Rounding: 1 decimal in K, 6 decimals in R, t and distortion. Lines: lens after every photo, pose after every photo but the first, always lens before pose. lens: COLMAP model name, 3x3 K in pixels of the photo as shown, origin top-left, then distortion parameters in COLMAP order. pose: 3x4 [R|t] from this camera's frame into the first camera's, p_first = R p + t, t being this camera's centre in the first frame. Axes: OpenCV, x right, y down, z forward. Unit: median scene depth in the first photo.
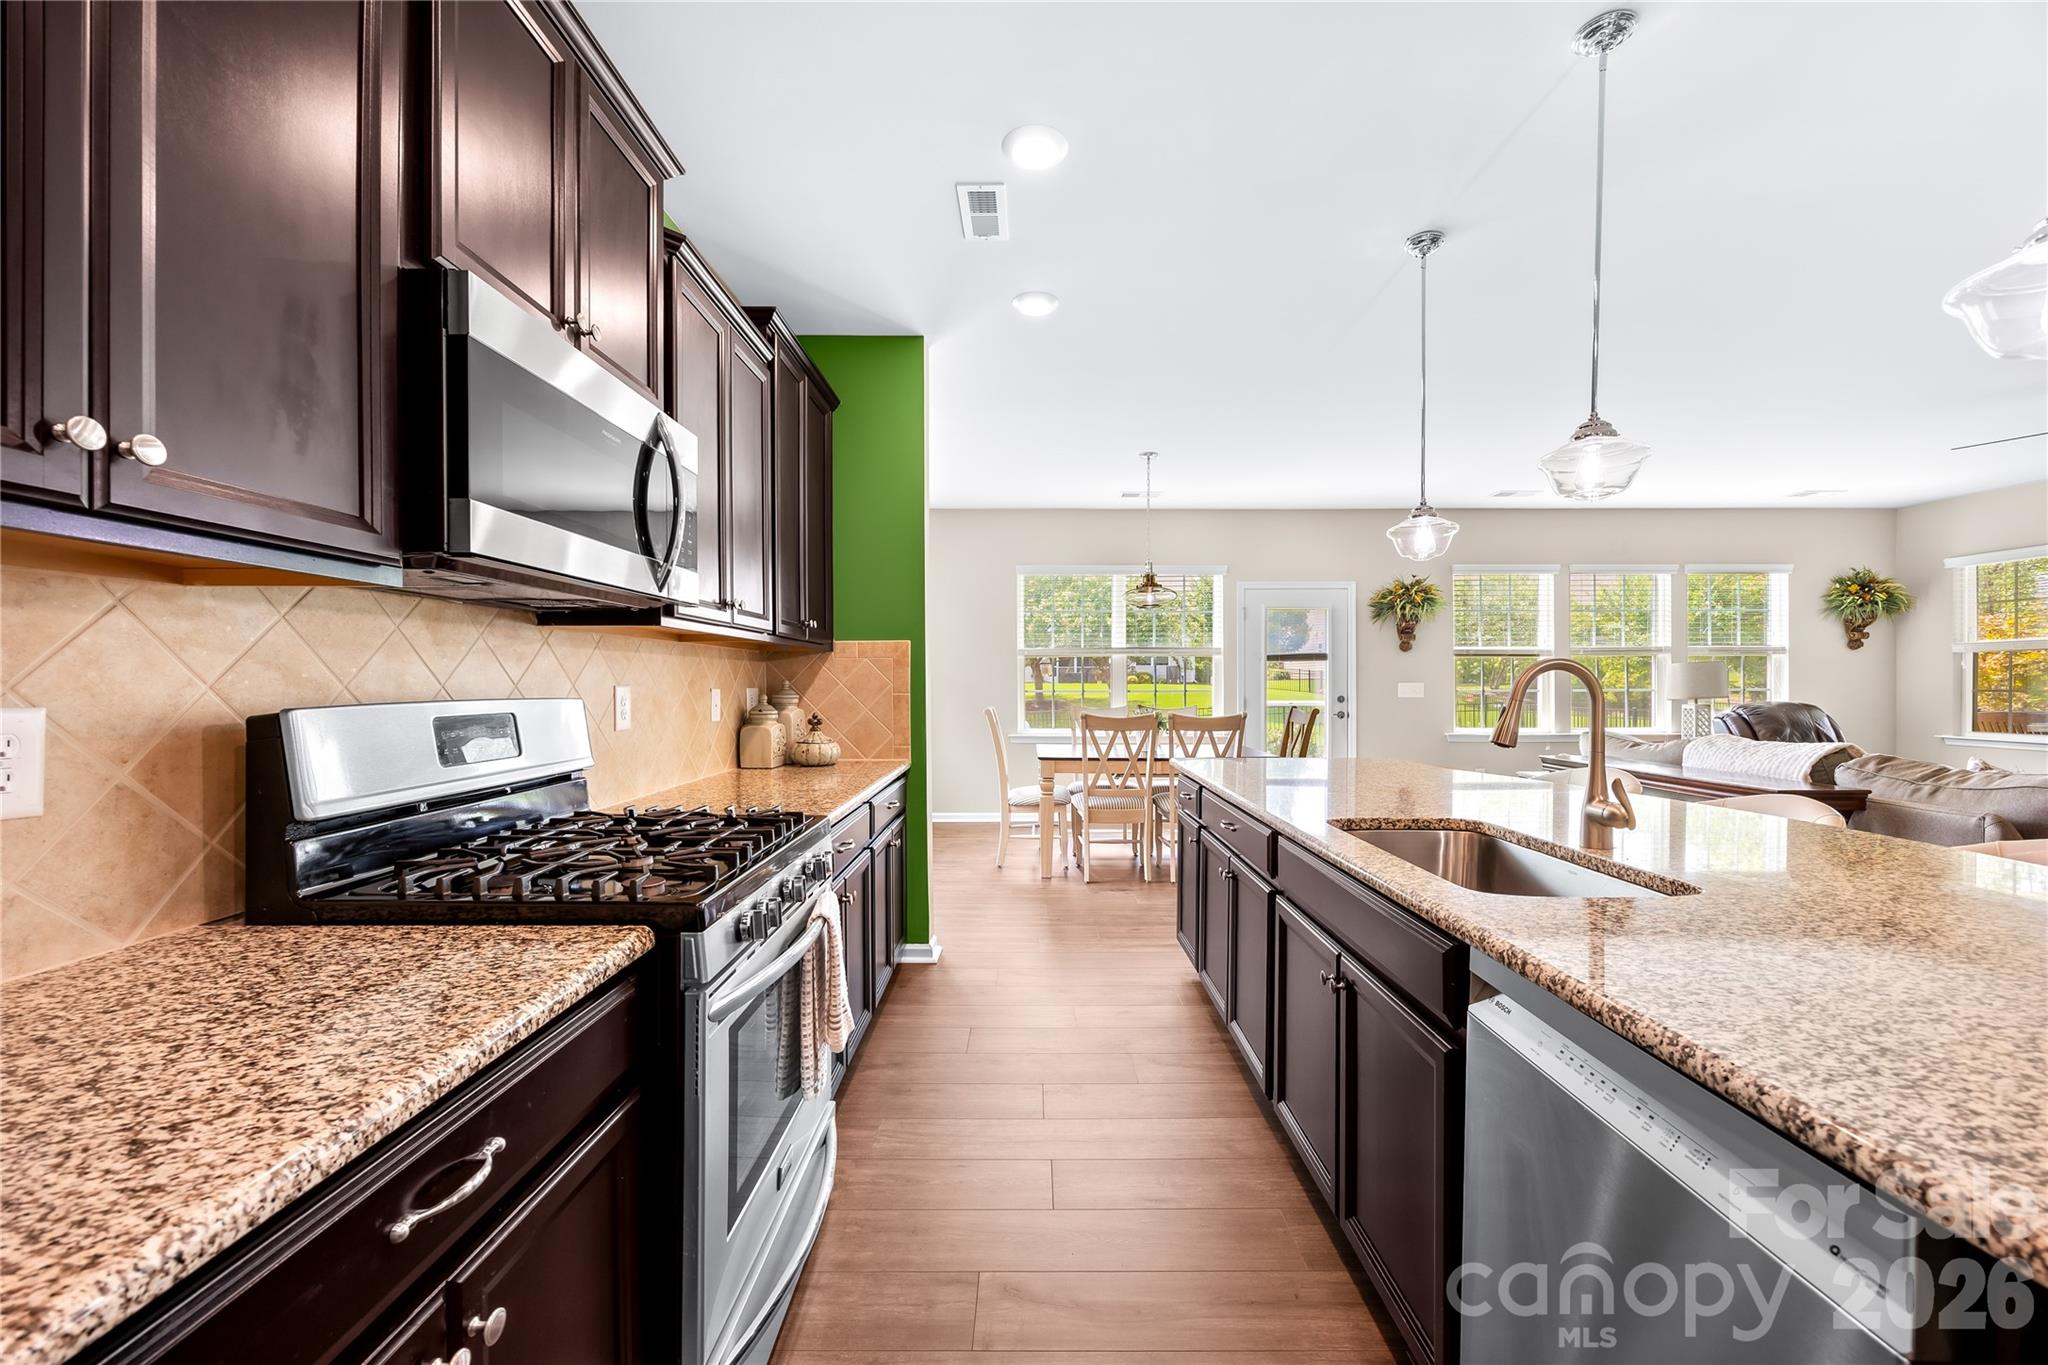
lens RADIAL K [[787.2, 0, 1033.0], [0, 787.2, 677.3], [0, 0, 1]] dist [-0.002001, -0.000582]
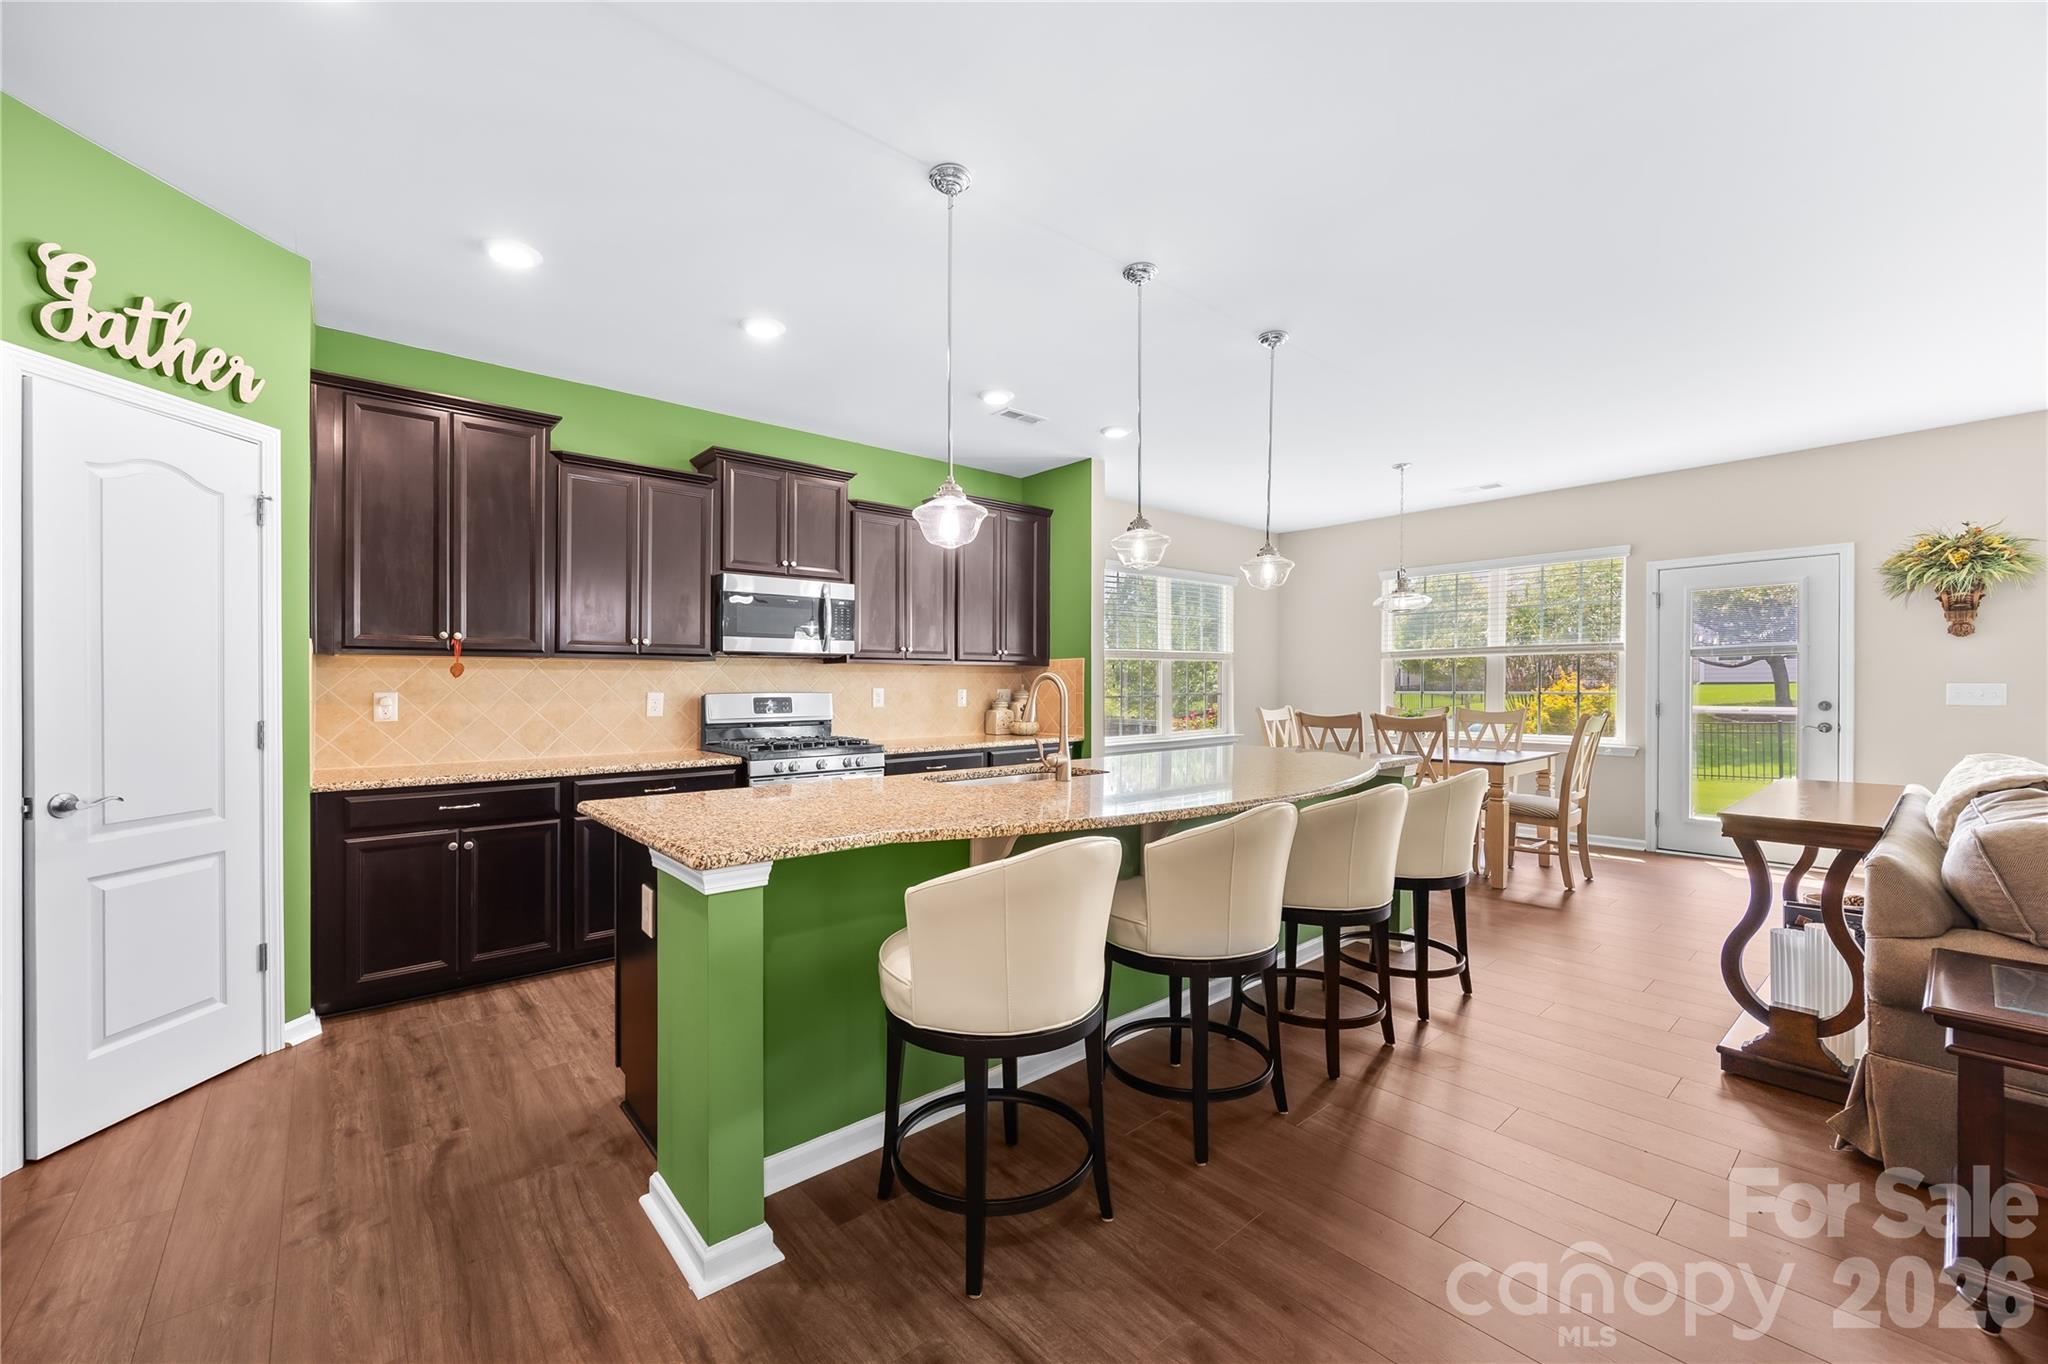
lens RADIAL K [[801.6, 0, 1003.6], [0, 801.6, 689.1], [0, 0, 1]] dist [-0.001012, -0.000295]
pose [[0.644907, 0.002471, -0.764257, 0.654308], [0.008016, 0.999918, 0.009997, -0.002262], [0.764219, -0.012573, 0.644835, -0.085472]]
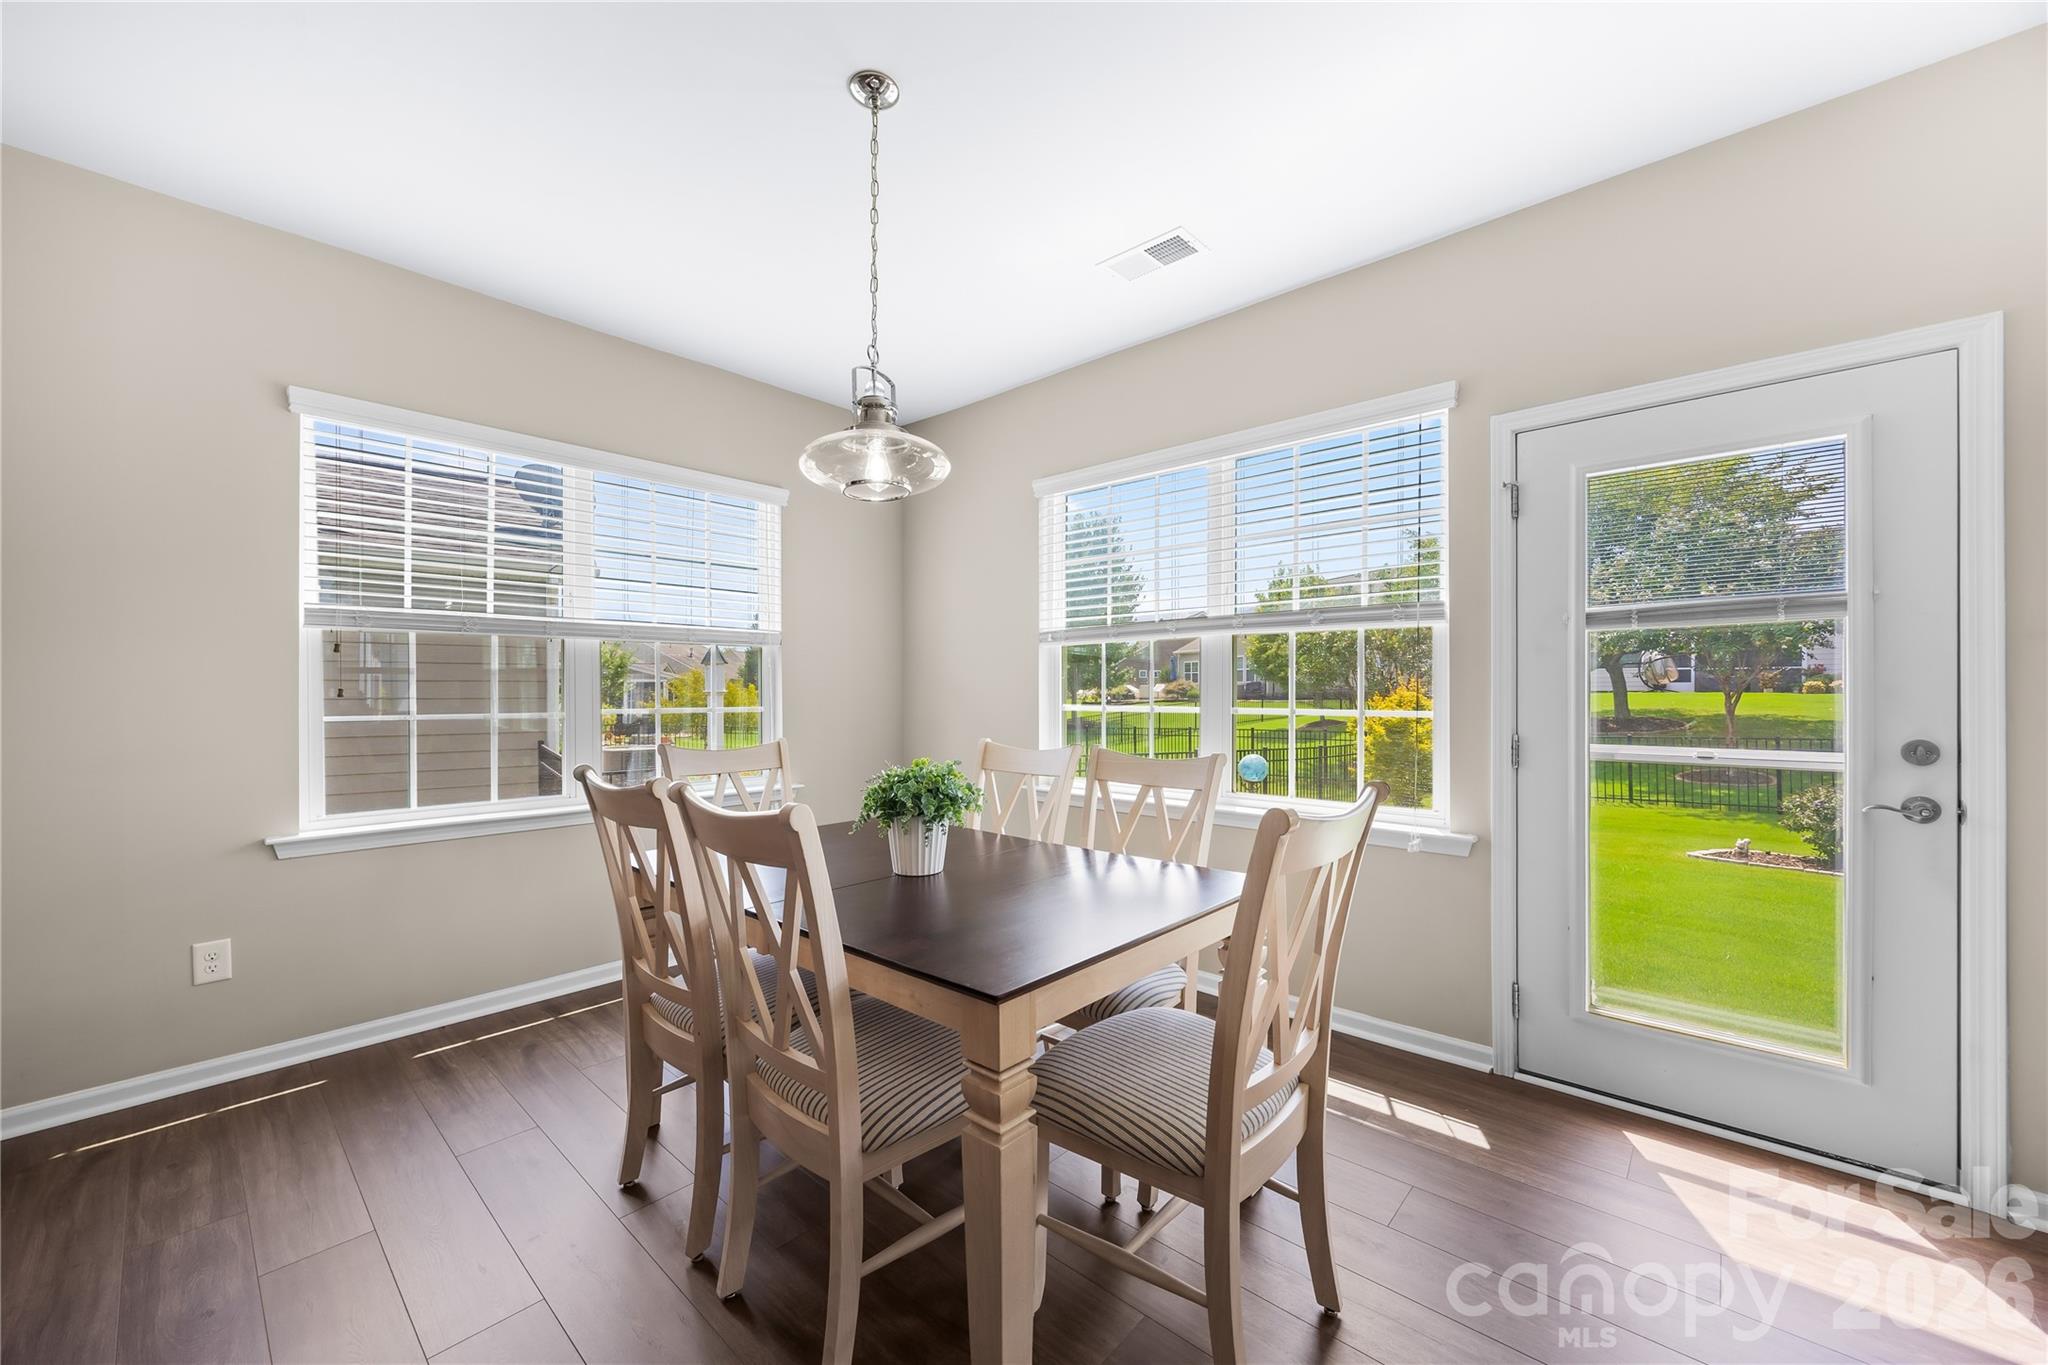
lens RADIAL K [[786.7, 0, 1024.2], [0, 786.7, 692.5], [0, 0, 1]] dist [0.001298, 0.000081]
pose [[0.744699, 0.001175, -0.667399, 0.478219], [0.003865, 0.999974, 0.006074, 0.005024], [0.667389, -0.007103, 0.744675, 0.815190]]
